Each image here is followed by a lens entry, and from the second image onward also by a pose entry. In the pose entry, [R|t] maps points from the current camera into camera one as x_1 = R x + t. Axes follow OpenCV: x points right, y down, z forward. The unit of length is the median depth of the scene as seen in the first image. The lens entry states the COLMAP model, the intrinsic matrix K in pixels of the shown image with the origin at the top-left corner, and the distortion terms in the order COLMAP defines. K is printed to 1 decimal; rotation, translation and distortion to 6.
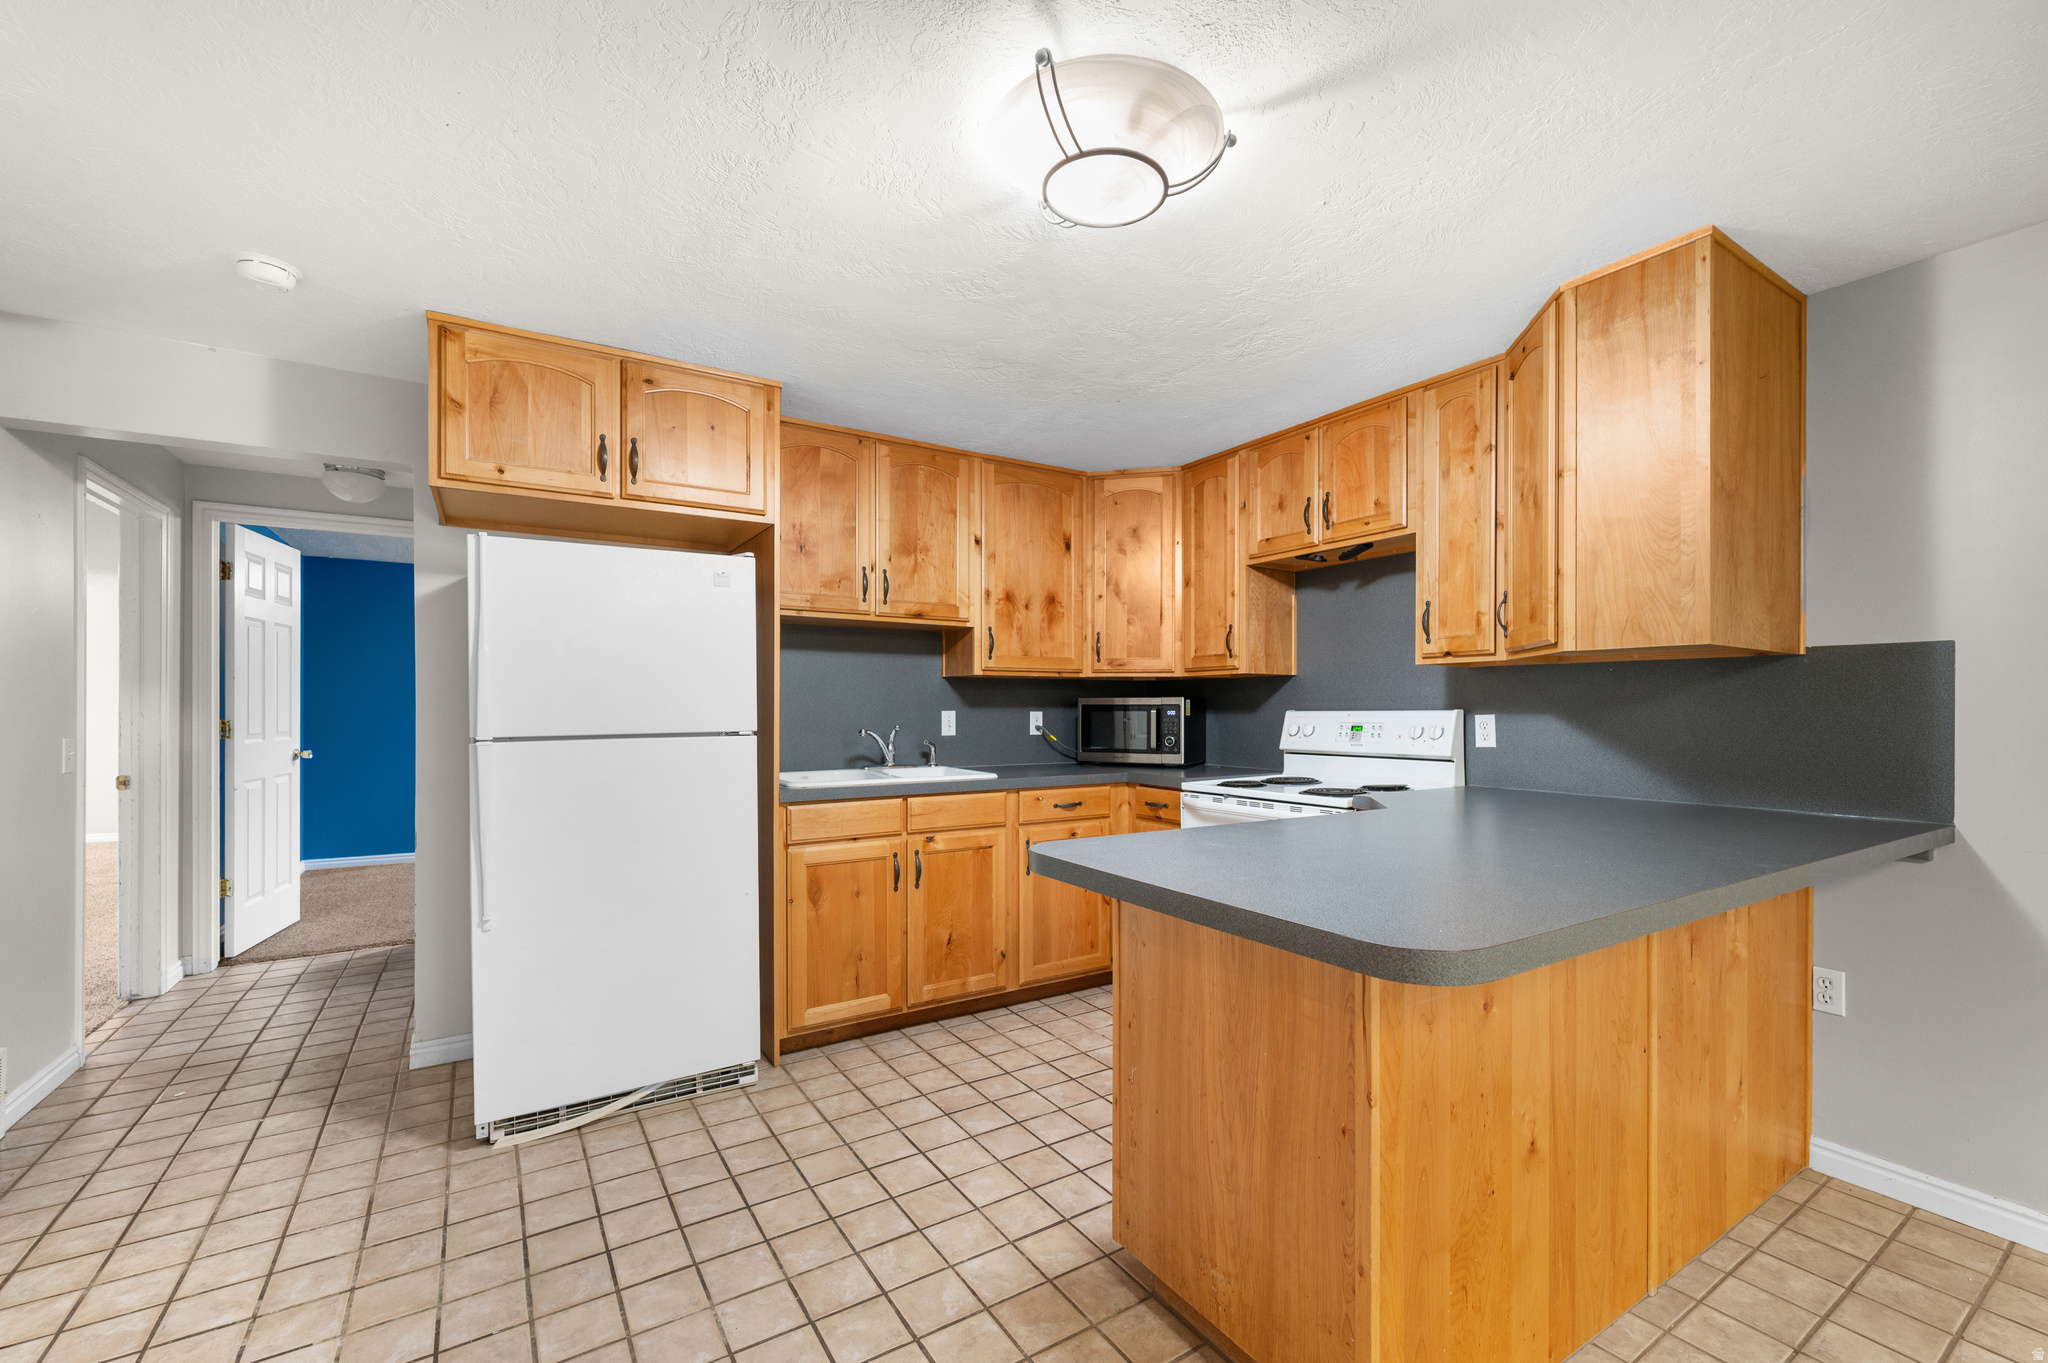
lens RADIAL K [[860.7, 0, 1059.5], [0, 860.7, 707.8], [0, 0, 1]] dist [-0.002406, -0.000275]
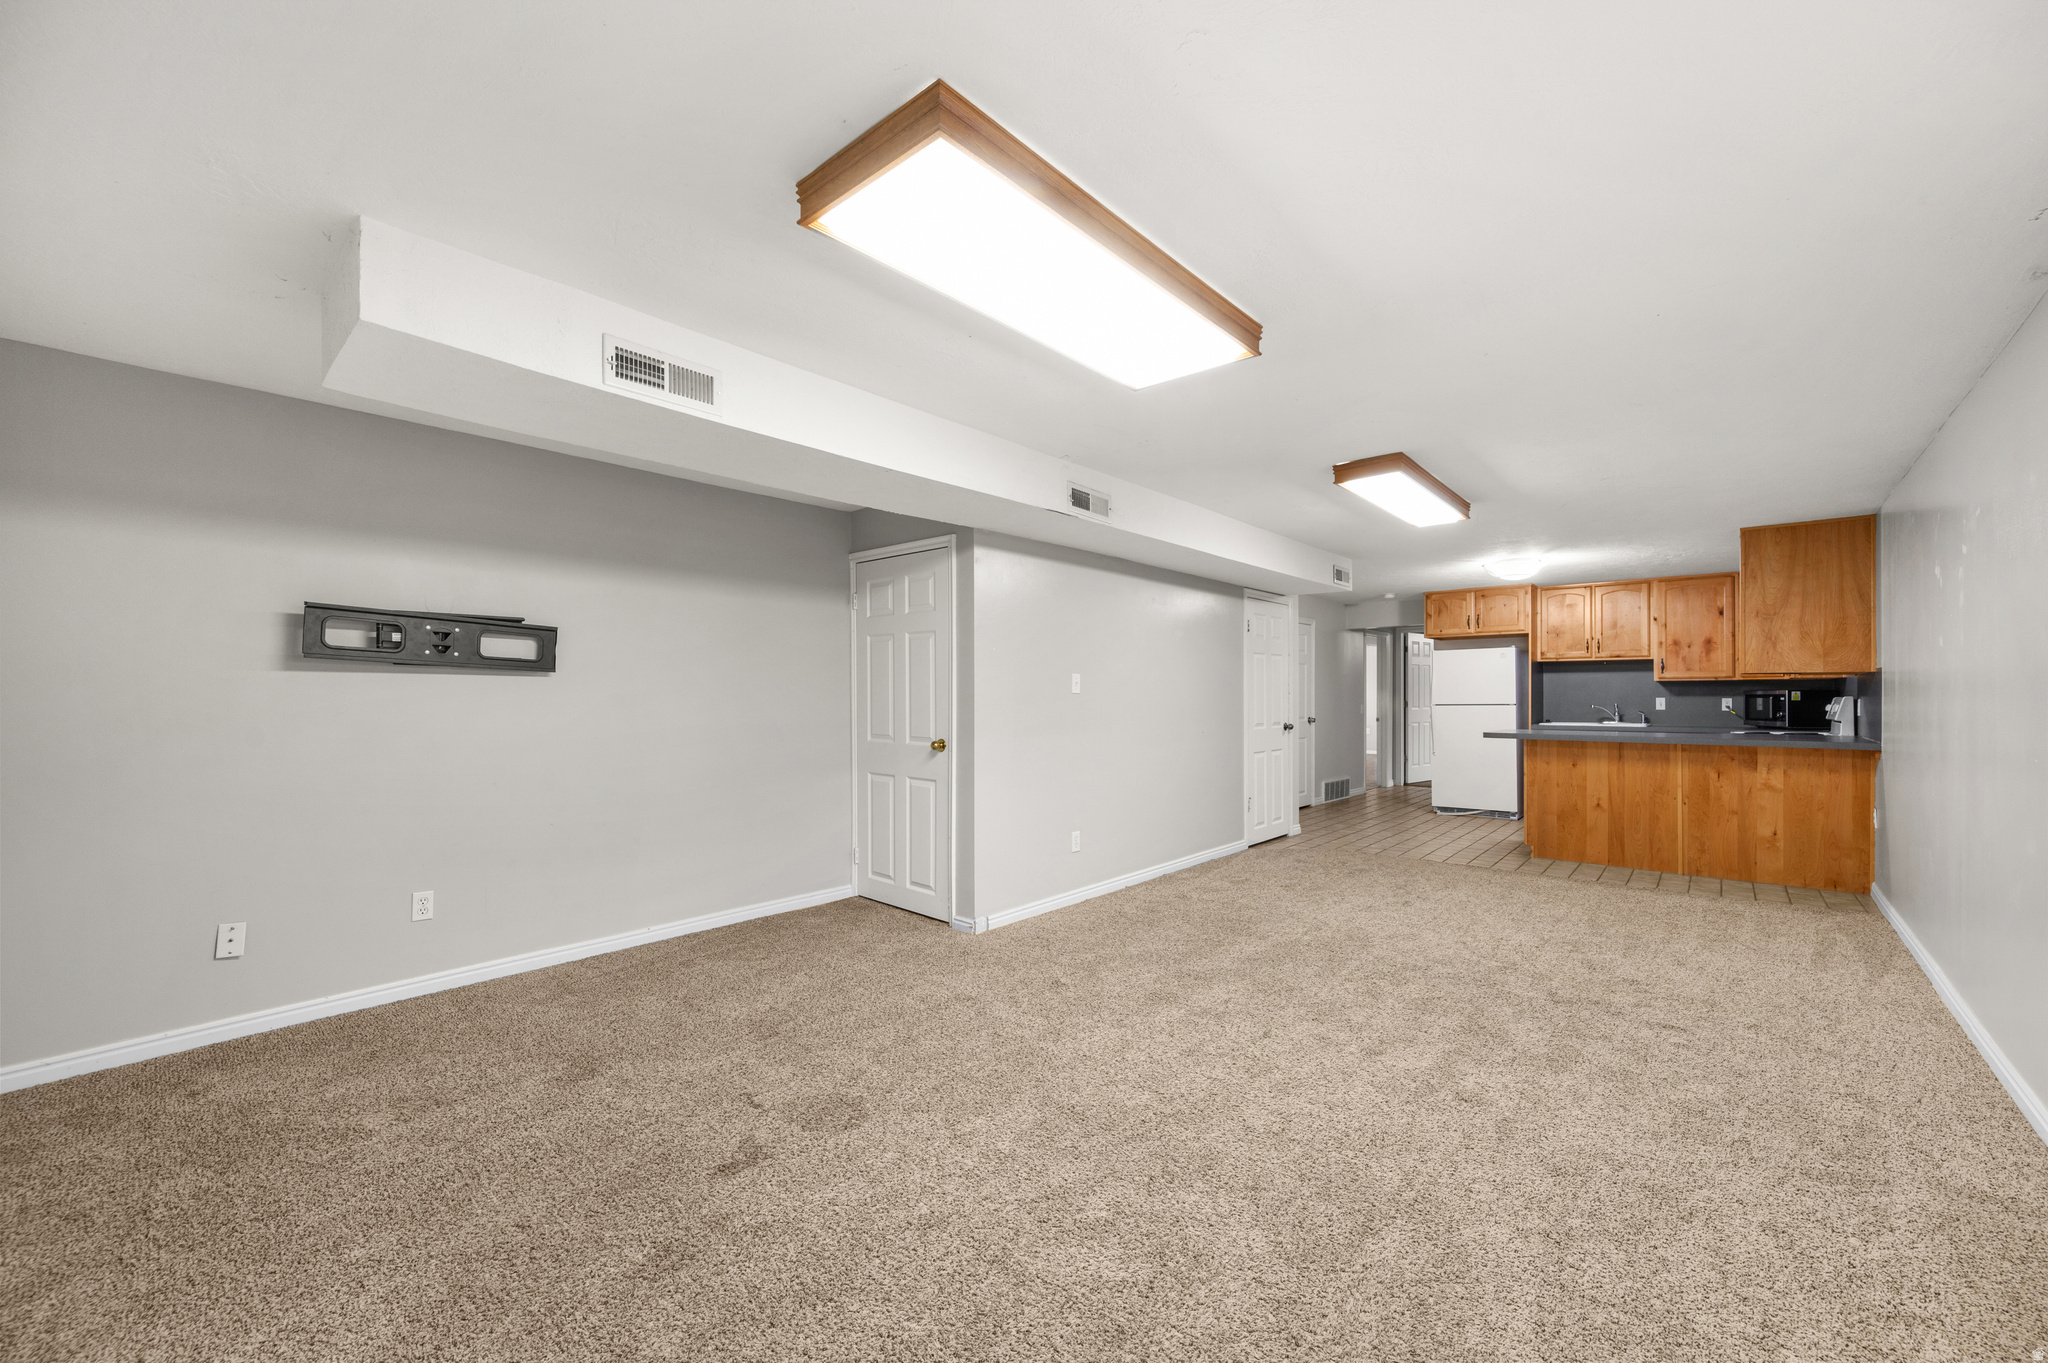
lens RADIAL K [[811.9, 0, 1023.0], [0, 811.9, 690.8], [0, 0, 1]] dist [0.000916, -0.000356]
pose [[0.276060, -0.007812, -0.961109, 1.359902], [0.001578, 0.999969, -0.007675, -0.000605], [0.961139, 0.000602, 0.276064, -1.037886]]
